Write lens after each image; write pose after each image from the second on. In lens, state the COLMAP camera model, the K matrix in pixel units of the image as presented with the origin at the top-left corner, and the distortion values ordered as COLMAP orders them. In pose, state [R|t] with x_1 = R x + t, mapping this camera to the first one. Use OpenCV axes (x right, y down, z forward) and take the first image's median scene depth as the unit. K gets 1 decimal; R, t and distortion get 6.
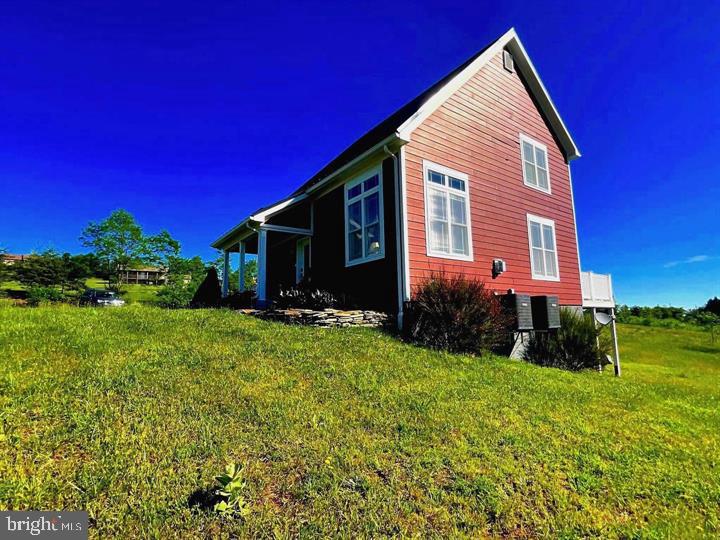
lens RADIAL K [[364.5, 0, 359.4], [0, 364.5, 270.0], [0, 0, 1]] dist [0.011307, -0.000368]
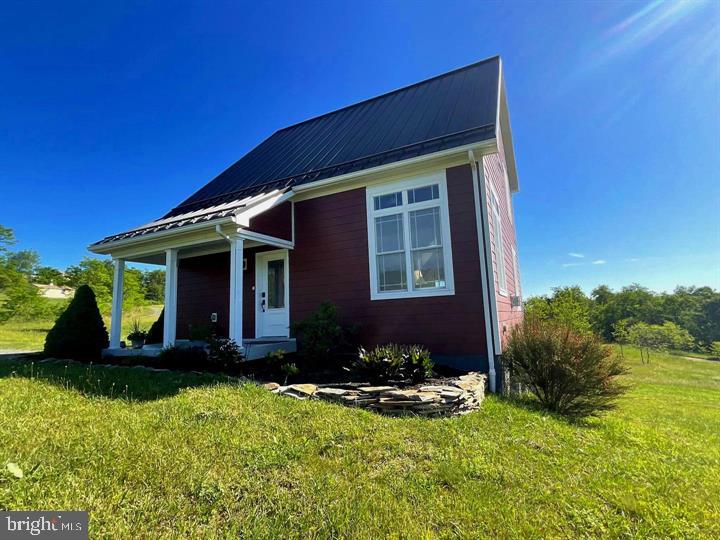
lens RADIAL K [[364.5, 0, 357.4], [0, 364.5, 268.1], [0, 0, 1]] dist [0.011307, -0.000368]
pose [[0.893885, 0.051488, 0.445329, -0.401680], [-0.043946, 0.998662, -0.027253, -0.051757], [-0.446136, 0.004790, 0.894952, 0.352171]]
